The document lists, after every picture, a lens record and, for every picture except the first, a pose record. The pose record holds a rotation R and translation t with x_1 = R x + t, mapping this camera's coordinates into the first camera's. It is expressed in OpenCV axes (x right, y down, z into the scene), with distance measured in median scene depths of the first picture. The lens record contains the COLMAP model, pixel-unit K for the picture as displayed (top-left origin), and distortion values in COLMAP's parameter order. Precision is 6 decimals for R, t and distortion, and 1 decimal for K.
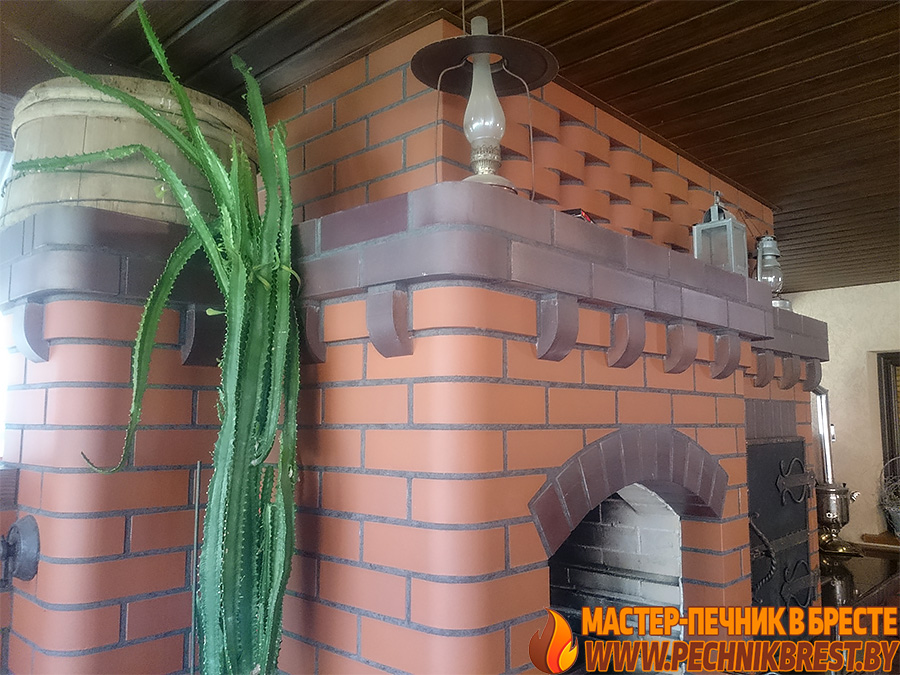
lens RADIAL K [[705.1, 0, 453.6], [0, 705.1, 338.9], [0, 0, 1]] dist [0.214370, -0.480815]
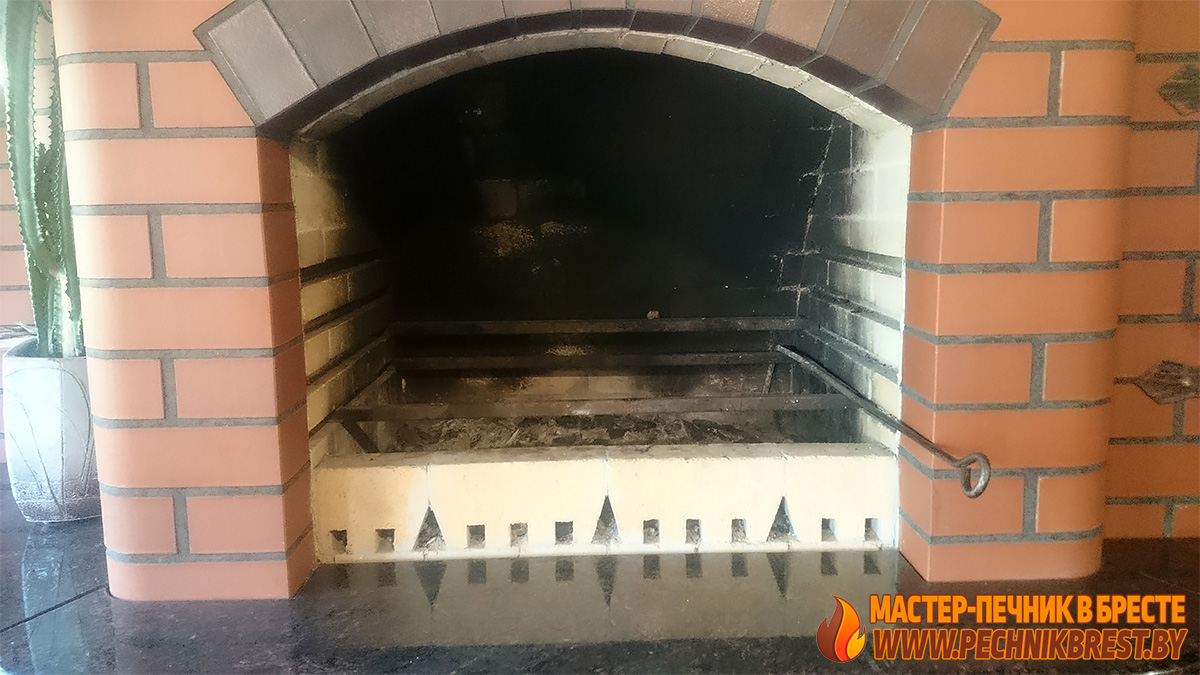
lens RADIAL K [[940.5, 0, 603.5], [0, 940.5, 339.6], [0, 0, 1]] dist [0.218484, -0.471606]
pose [[0.699819, 0.097926, -0.707576, 0.886094], [0.096583, 0.968490, 0.229561, 0.309776], [0.707760, -0.228991, 0.668310, 0.602001]]
